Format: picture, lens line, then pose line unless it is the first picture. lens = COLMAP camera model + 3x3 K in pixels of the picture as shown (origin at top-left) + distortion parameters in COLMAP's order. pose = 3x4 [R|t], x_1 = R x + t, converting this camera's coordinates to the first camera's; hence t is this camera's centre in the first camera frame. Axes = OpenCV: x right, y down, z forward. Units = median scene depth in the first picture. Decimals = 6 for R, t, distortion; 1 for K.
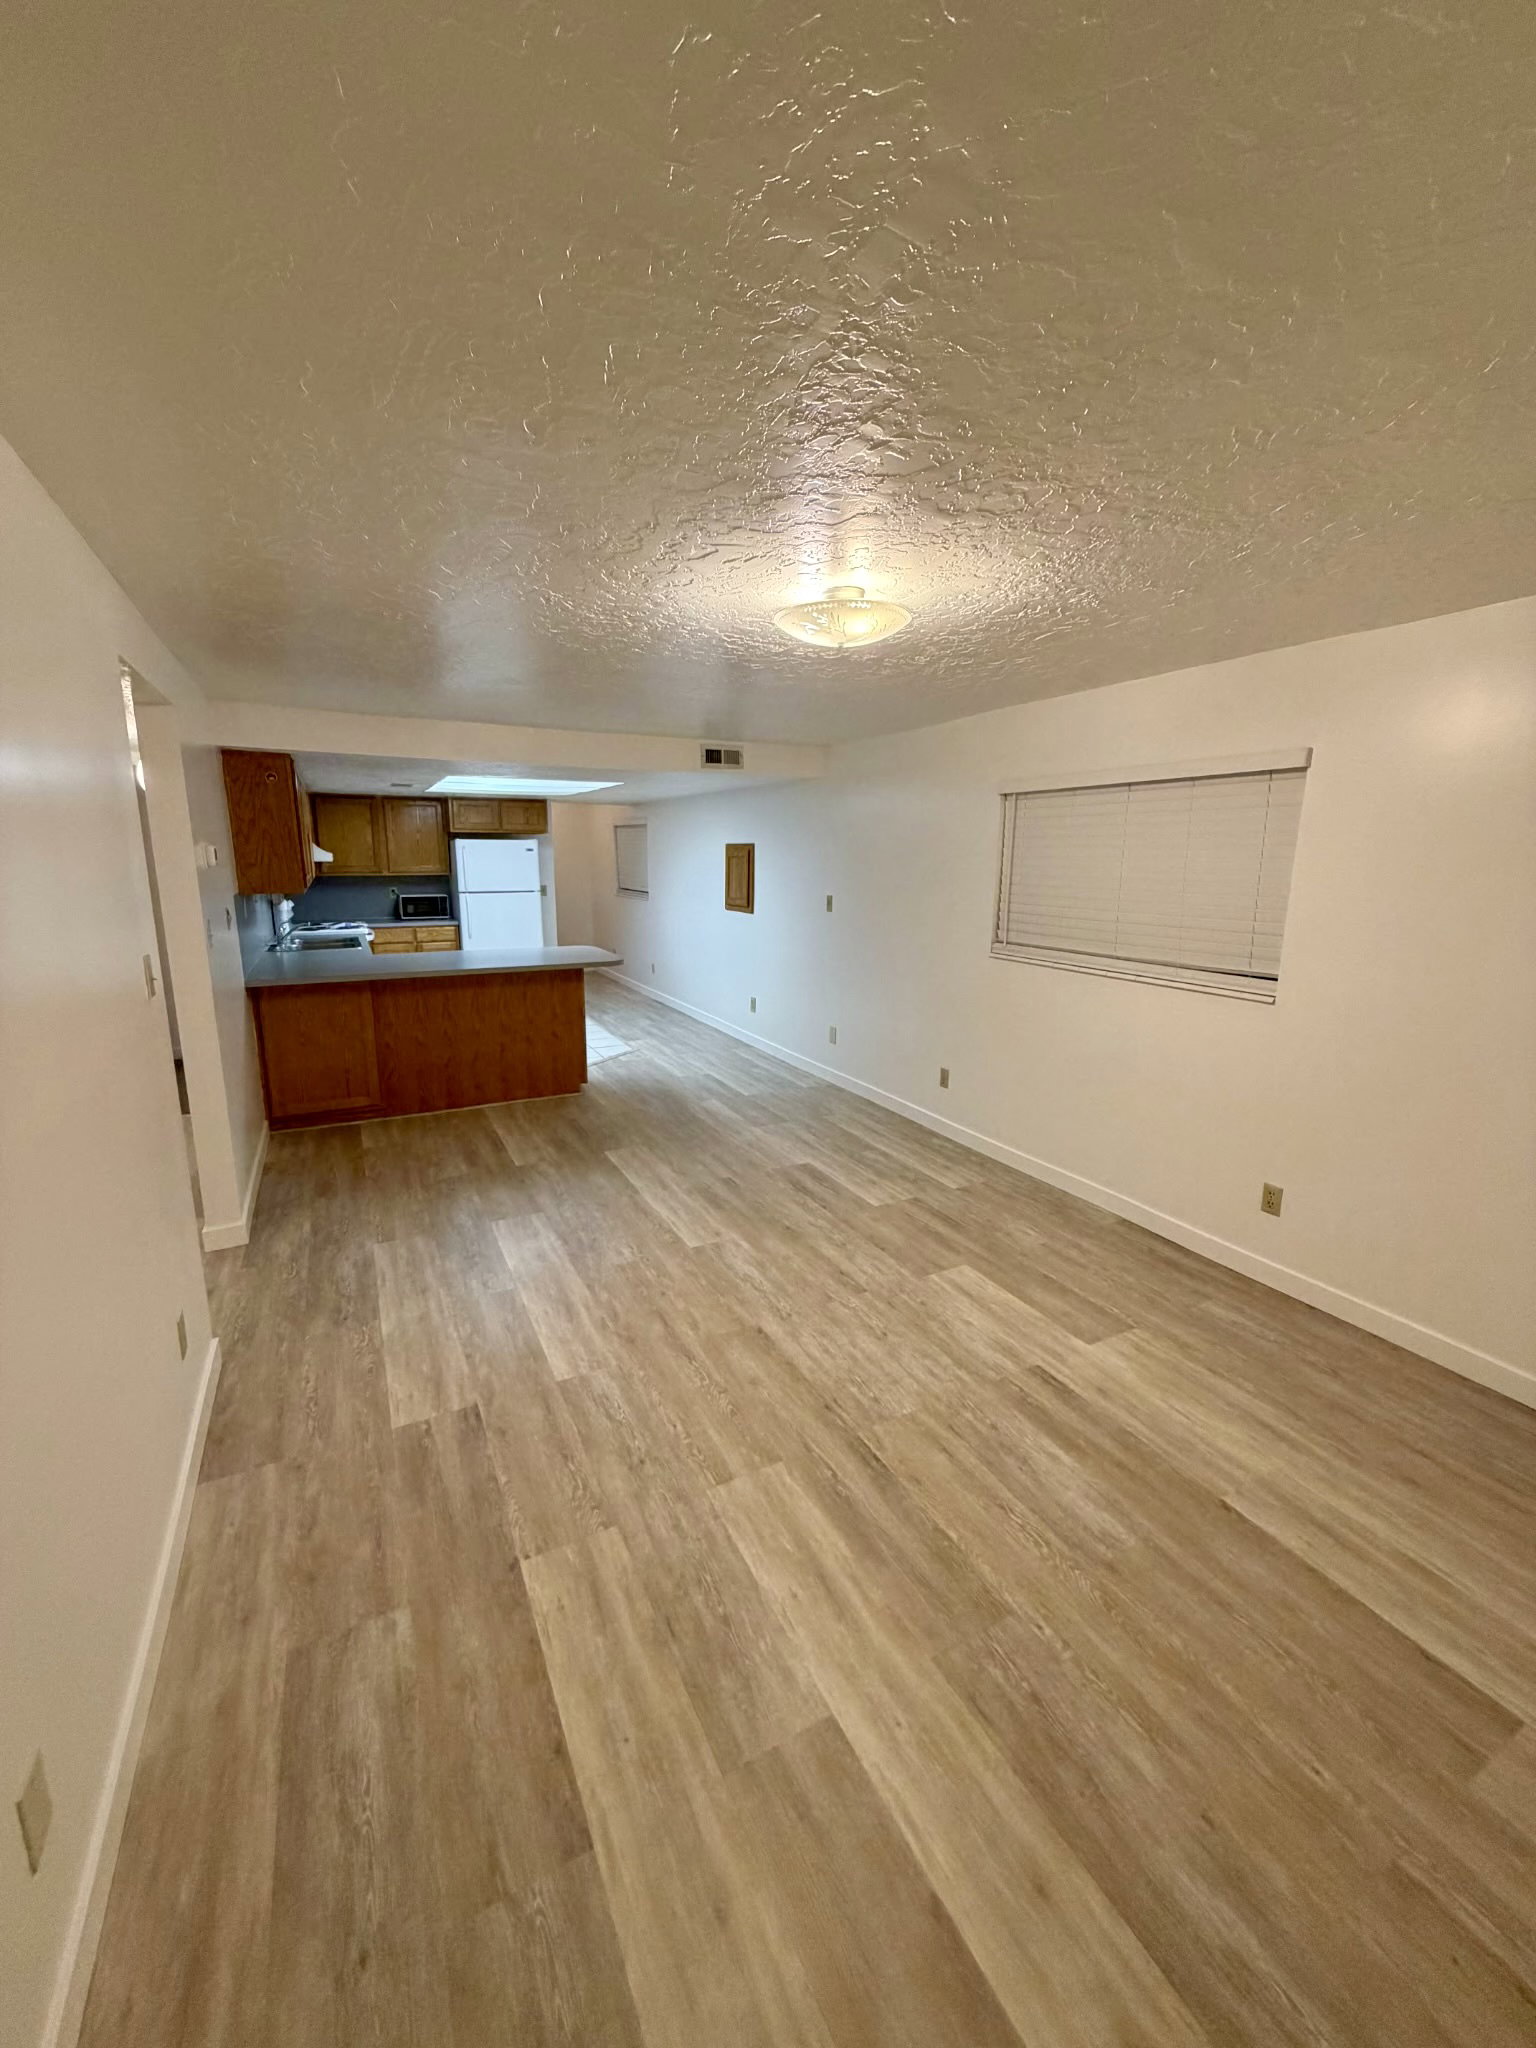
lens RADIAL K [[814.8, 0, 766.3], [0, 814.8, 1019.1], [0, 0, 1]] dist [0.000450, 0.000339]
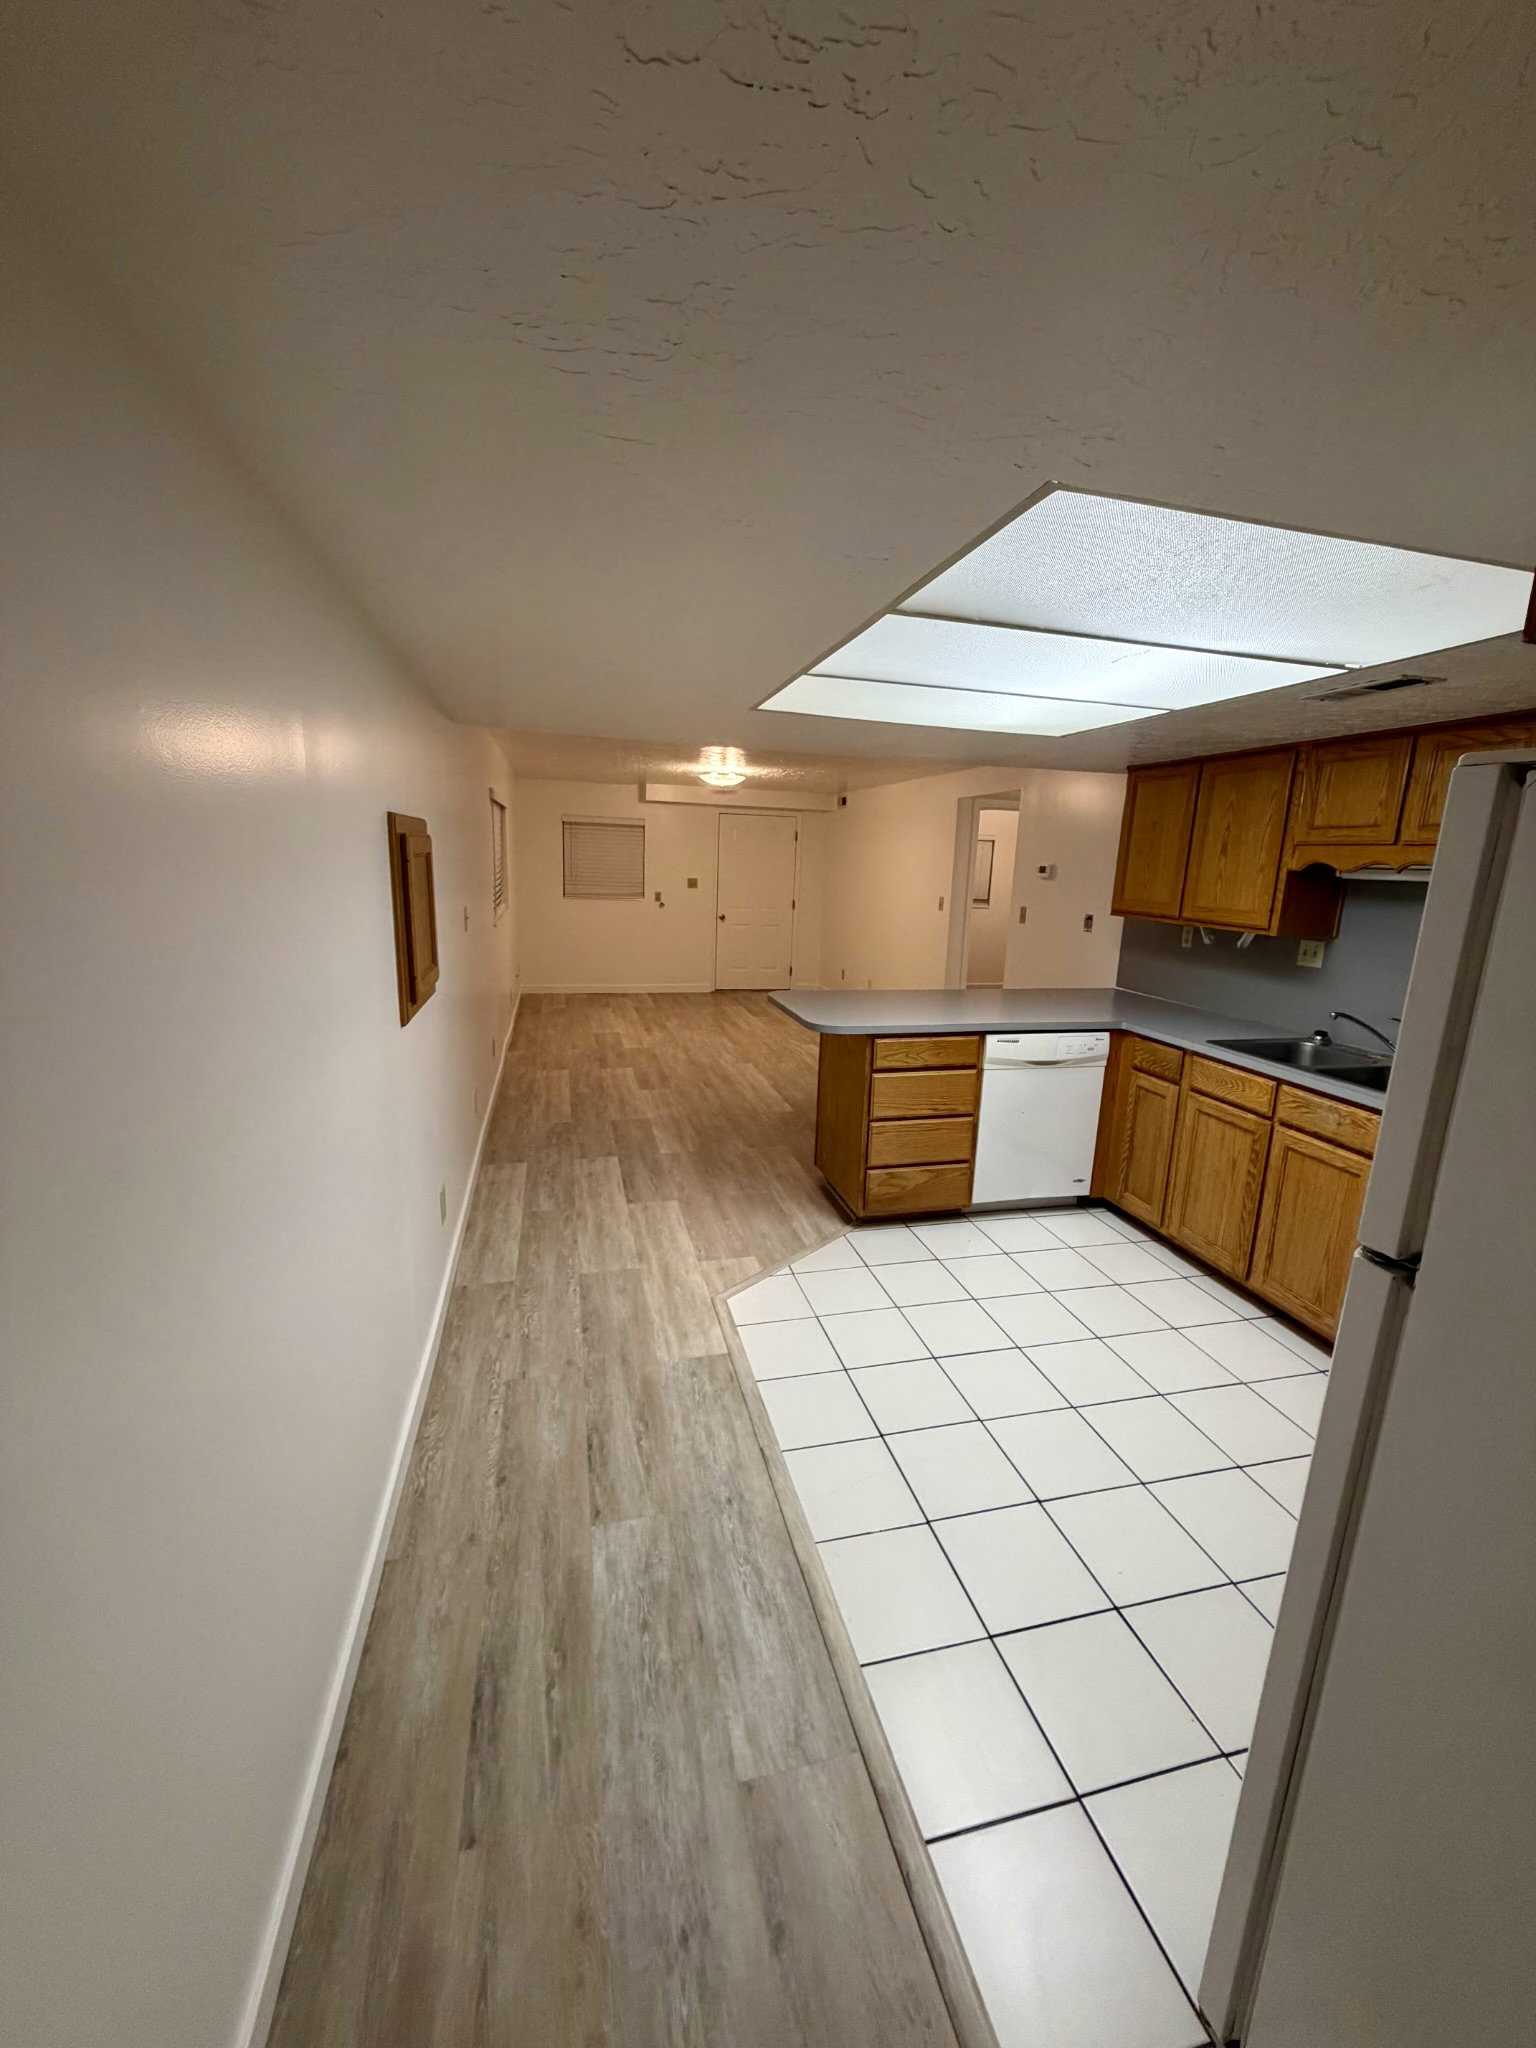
lens RADIAL K [[814.8, 0, 766.3], [0, 814.8, 1019.1], [0, 0, 1]] dist [0.000450, 0.000339]
pose [[-0.971724, -0.085991, 0.219906, -0.452605], [0.005286, 0.923172, 0.384351, -0.459048], [-0.236061, 0.374646, -0.896613, 2.237354]]
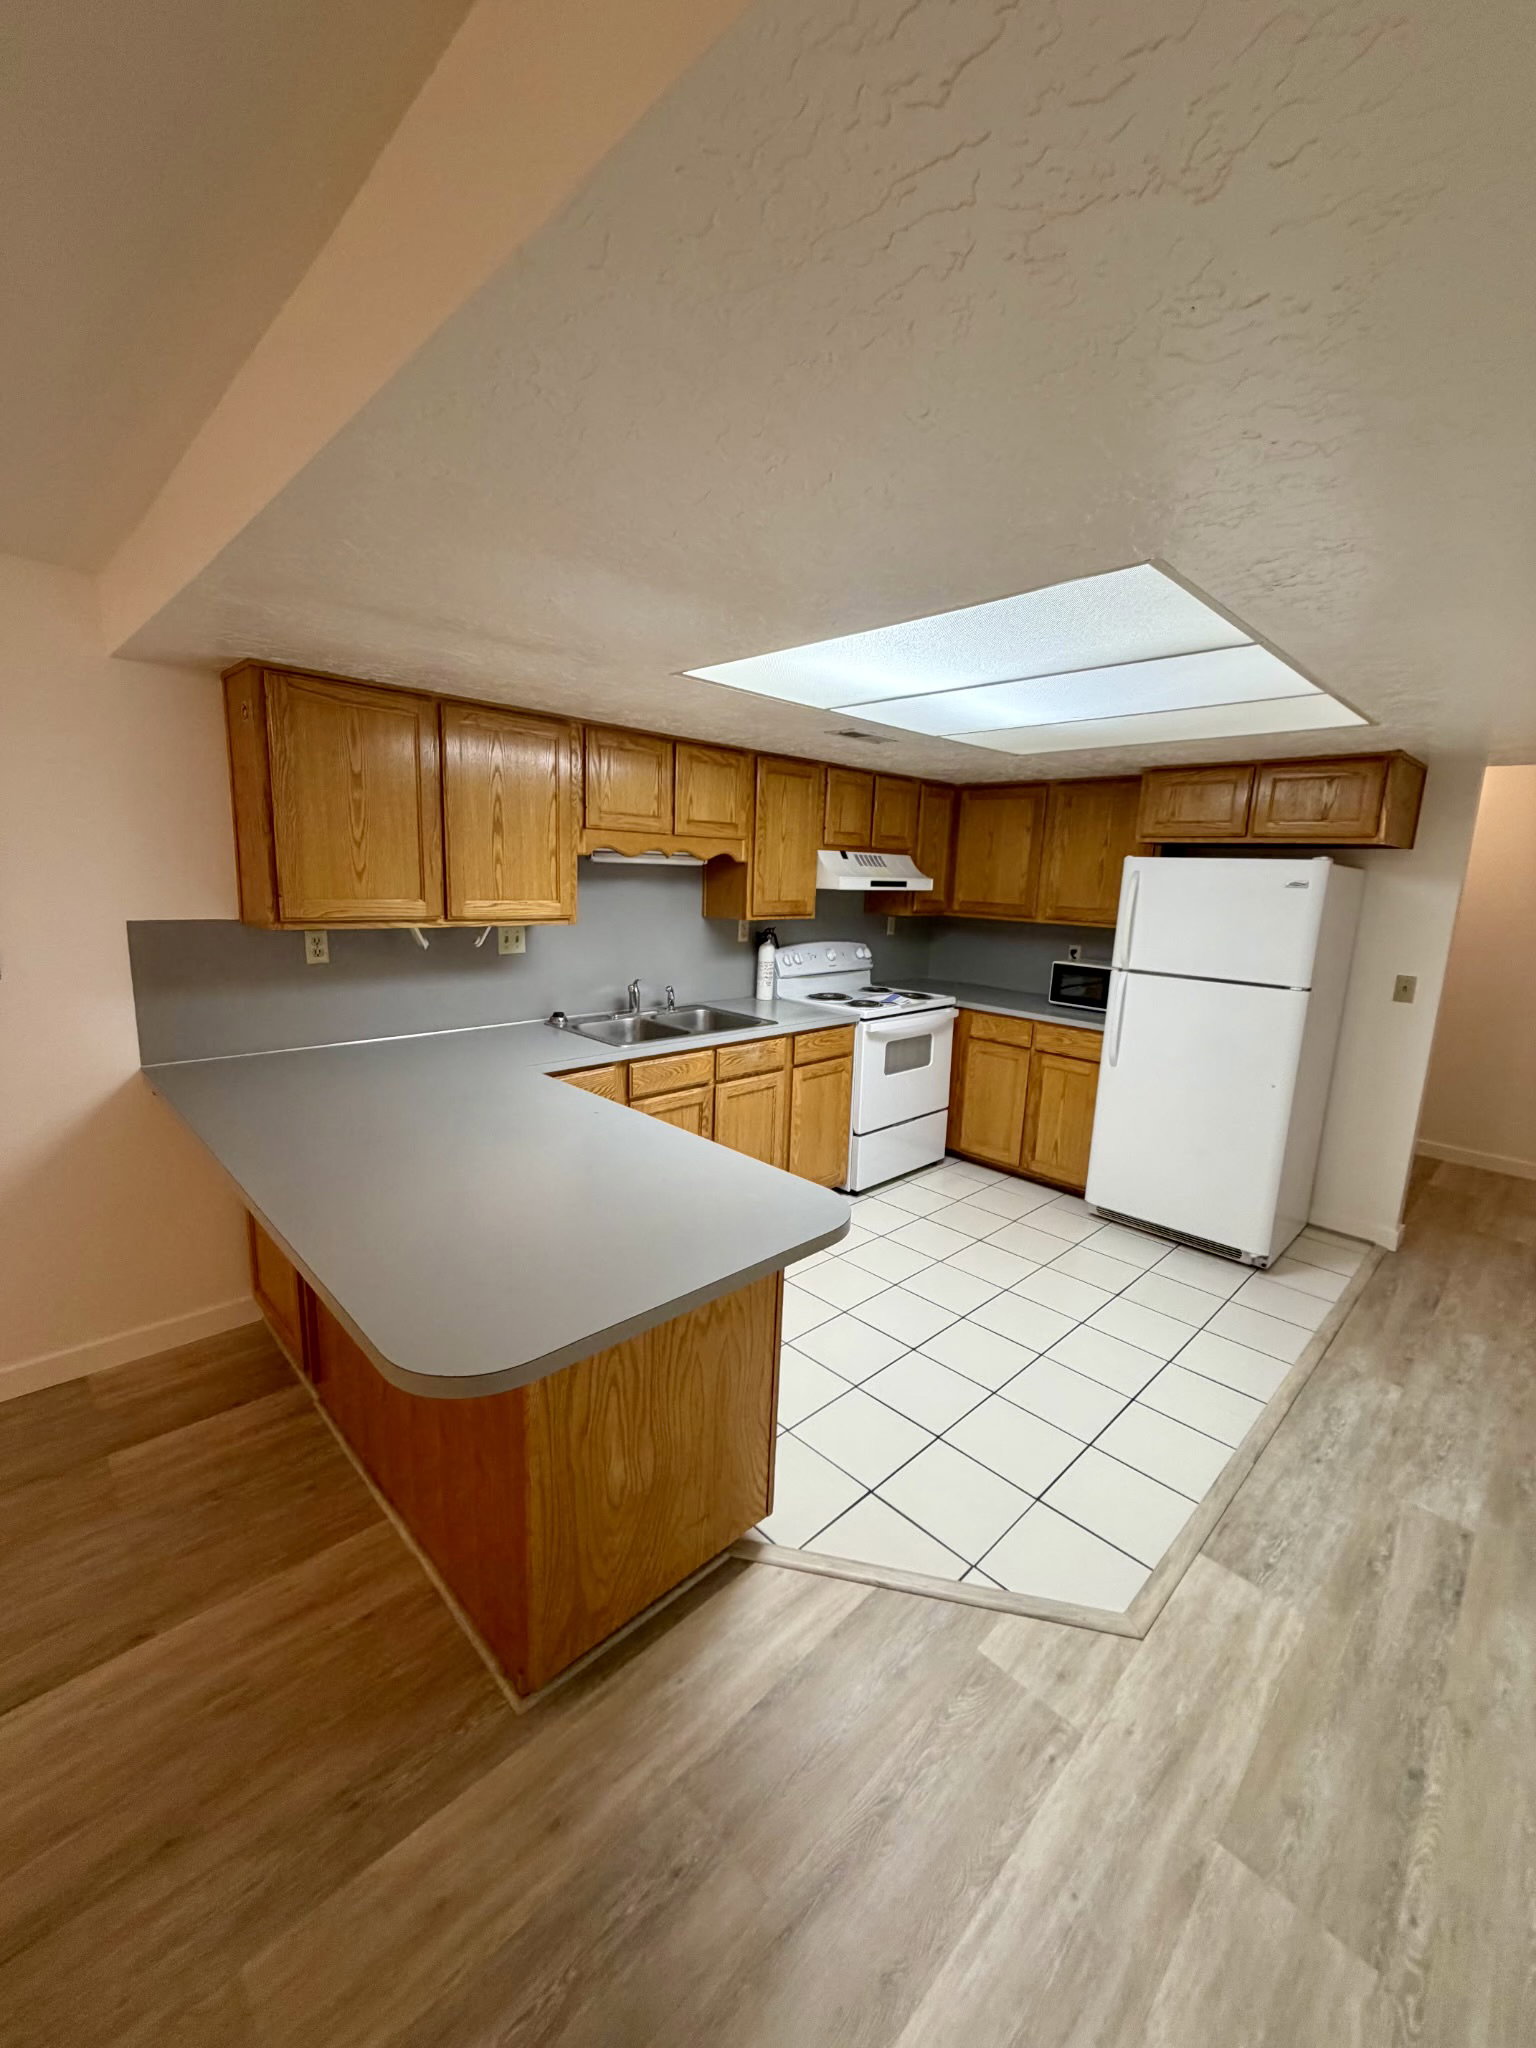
lens RADIAL K [[814.8, 0, 766.3], [0, 814.8, 1019.1], [0, 0, 1]] dist [0.000450, 0.000339]
pose [[0.292583, 0.178595, -0.939414, 0.029305], [-0.227320, 0.967232, 0.113084, -0.261209], [0.928828, 0.180461, 0.323594, 1.290111]]
